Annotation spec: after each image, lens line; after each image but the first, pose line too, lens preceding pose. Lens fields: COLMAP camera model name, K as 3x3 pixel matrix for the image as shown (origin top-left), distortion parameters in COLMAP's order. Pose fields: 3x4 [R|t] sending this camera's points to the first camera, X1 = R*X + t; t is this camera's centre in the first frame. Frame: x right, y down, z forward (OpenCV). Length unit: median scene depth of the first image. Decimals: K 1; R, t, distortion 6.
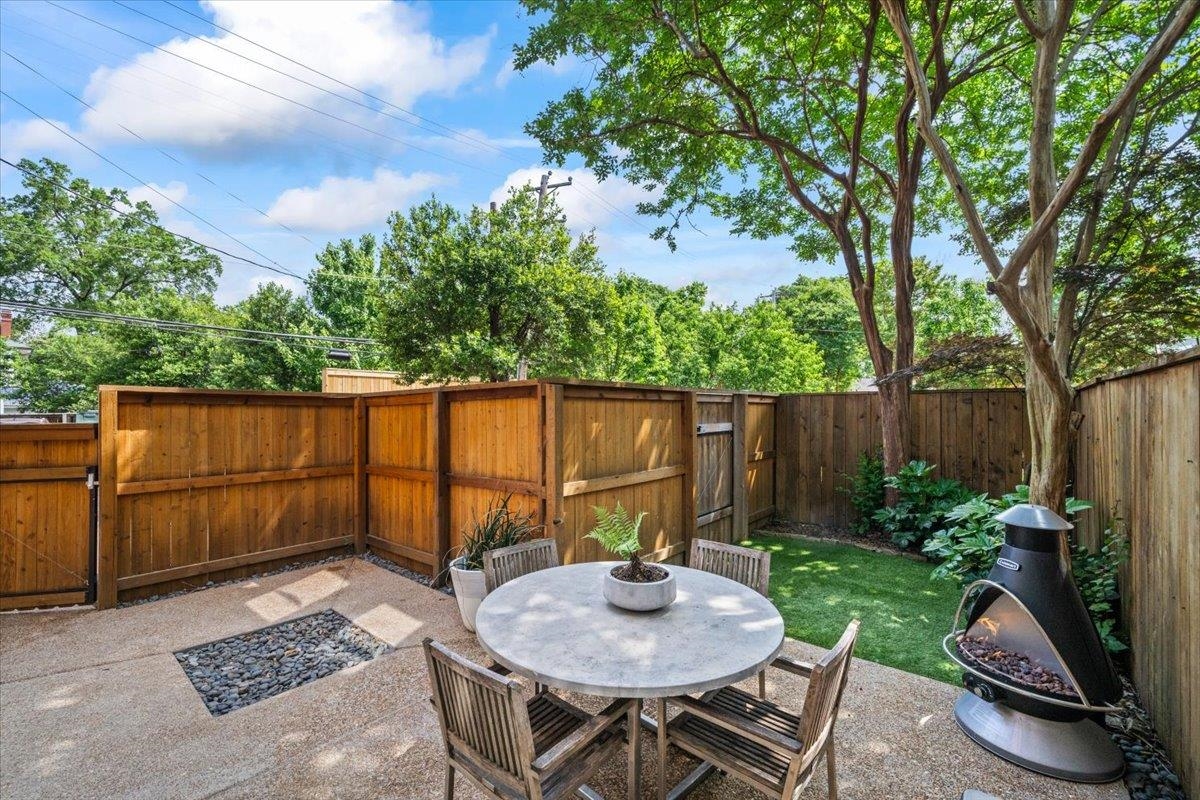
lens RADIAL K [[517.9, 0, 593.7], [0, 517.9, 404.0], [0, 0, 1]] dist [-0.000016, -0.000236]
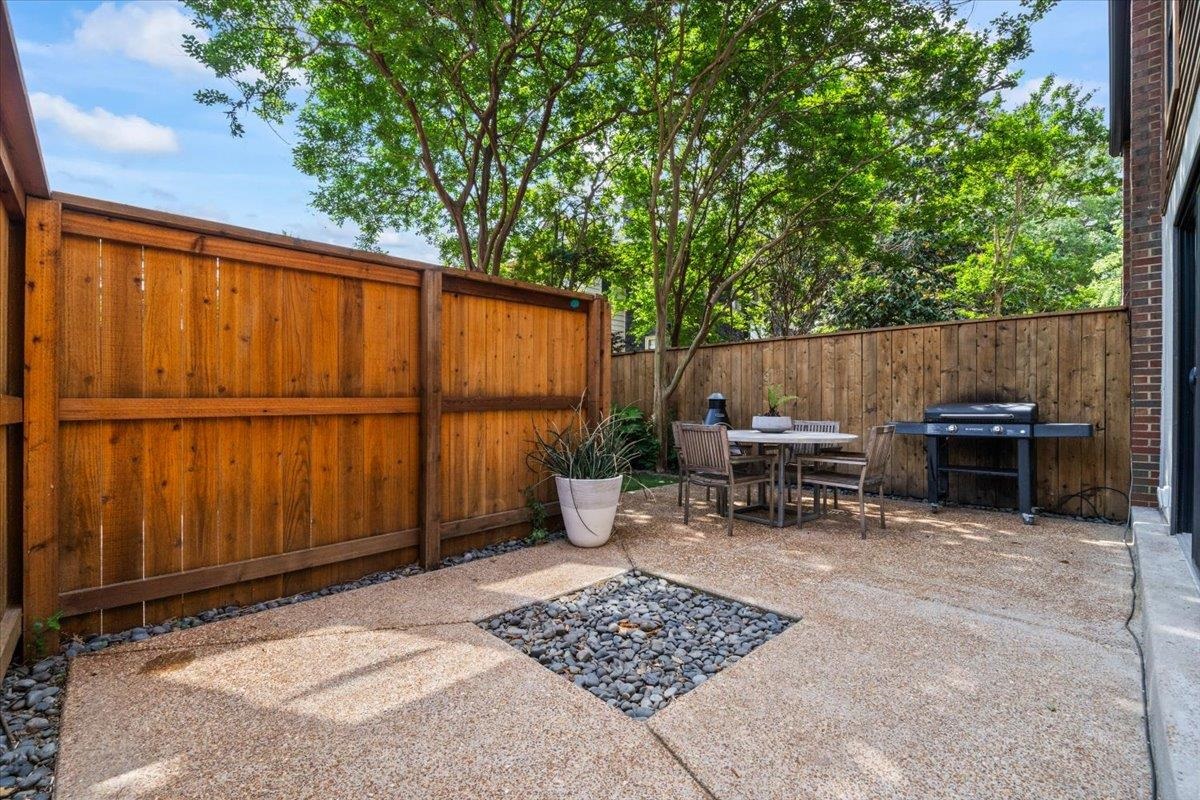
lens RADIAL K [[517.9, 0, 593.7], [0, 517.9, 404.0], [0, 0, 1]] dist [-0.000016, -0.000236]
pose [[0.074326, 0.005371, 0.997220, -0.989926], [-0.014019, 0.999892, -0.004341, 0.151503], [-0.997135, -0.013657, 0.074394, 0.782213]]
